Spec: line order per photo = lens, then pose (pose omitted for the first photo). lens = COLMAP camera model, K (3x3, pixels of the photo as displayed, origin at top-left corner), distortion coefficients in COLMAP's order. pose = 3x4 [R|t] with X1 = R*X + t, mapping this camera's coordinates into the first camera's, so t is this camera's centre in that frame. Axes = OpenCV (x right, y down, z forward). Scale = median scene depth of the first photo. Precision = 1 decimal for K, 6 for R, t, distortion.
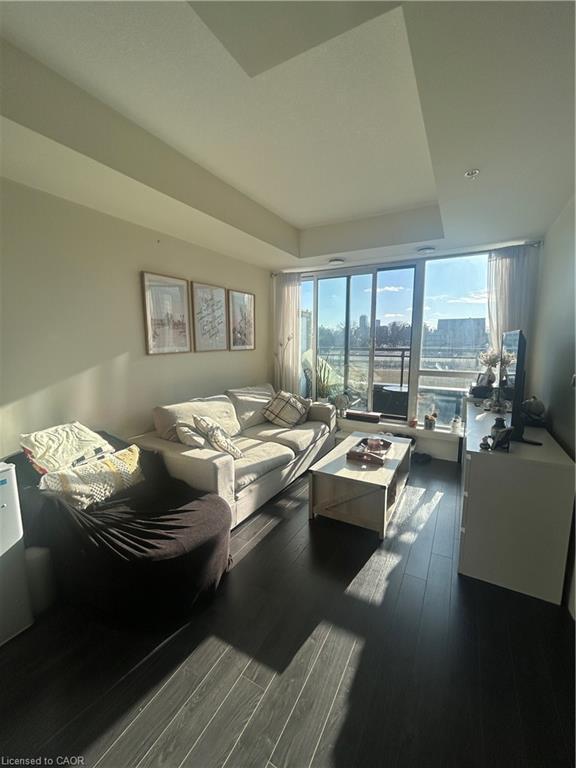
lens RADIAL K [[315.5, 0, 288.0], [0, 315.5, 384.0], [0, 0, 1]] dist [-0.001008, -0.000089]
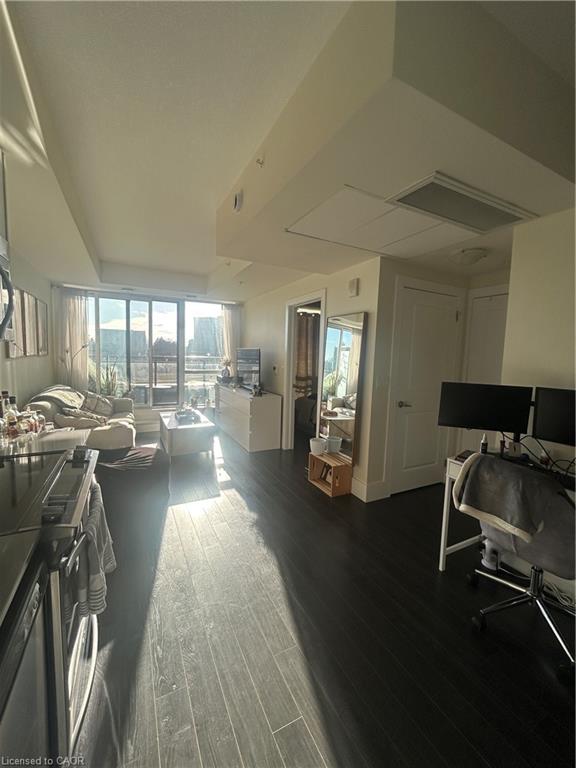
lens RADIAL K [[315.5, 0, 288.0], [0, 315.5, 384.0], [0, 0, 1]] dist [-0.001008, -0.000089]
pose [[0.554057, -0.060557, 0.830273, -0.610453], [0.087645, 0.996051, 0.014162, 0.046255], [-0.827852, 0.064923, 0.557177, -0.276642]]
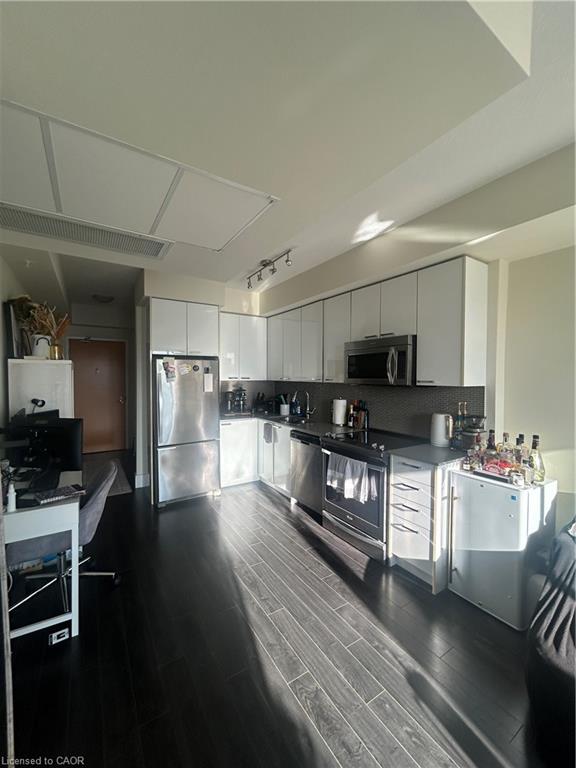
lens RADIAL K [[322.5, 0, 288.0], [0, 322.5, 384.0], [0, 0, 1]] dist [-0.000462, -0.000051]
pose [[-0.476159, 0.015134, -0.879229, 0.348201], [-0.135910, 0.986571, 0.090585, -0.071575], [0.868793, 0.162629, -0.467708, 0.372850]]
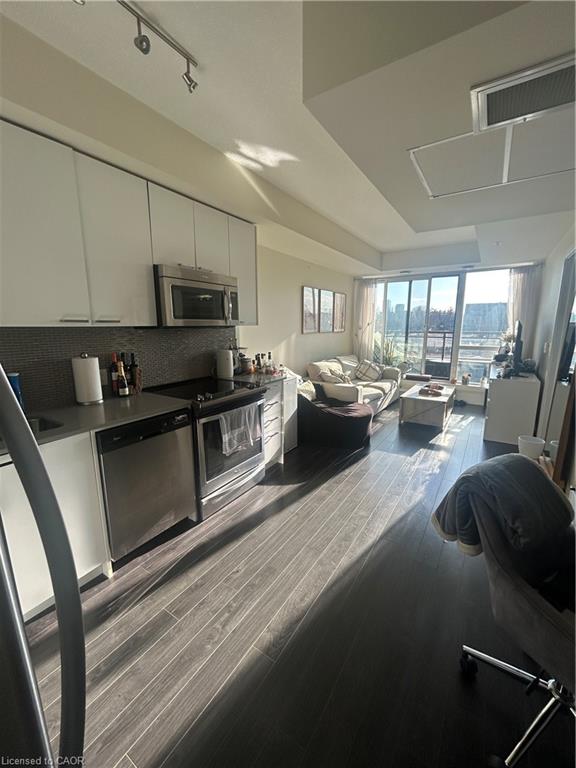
lens RADIAL K [[315.5, 0, 288.0], [0, 315.5, 384.0], [0, 0, 1]] dist [-0.001008, -0.000089]
pose [[0.998033, 0.012385, -0.061455, -0.310951], [-0.009535, 0.998875, 0.046447, 0.078517], [0.061961, -0.045770, 0.997029, -0.568110]]
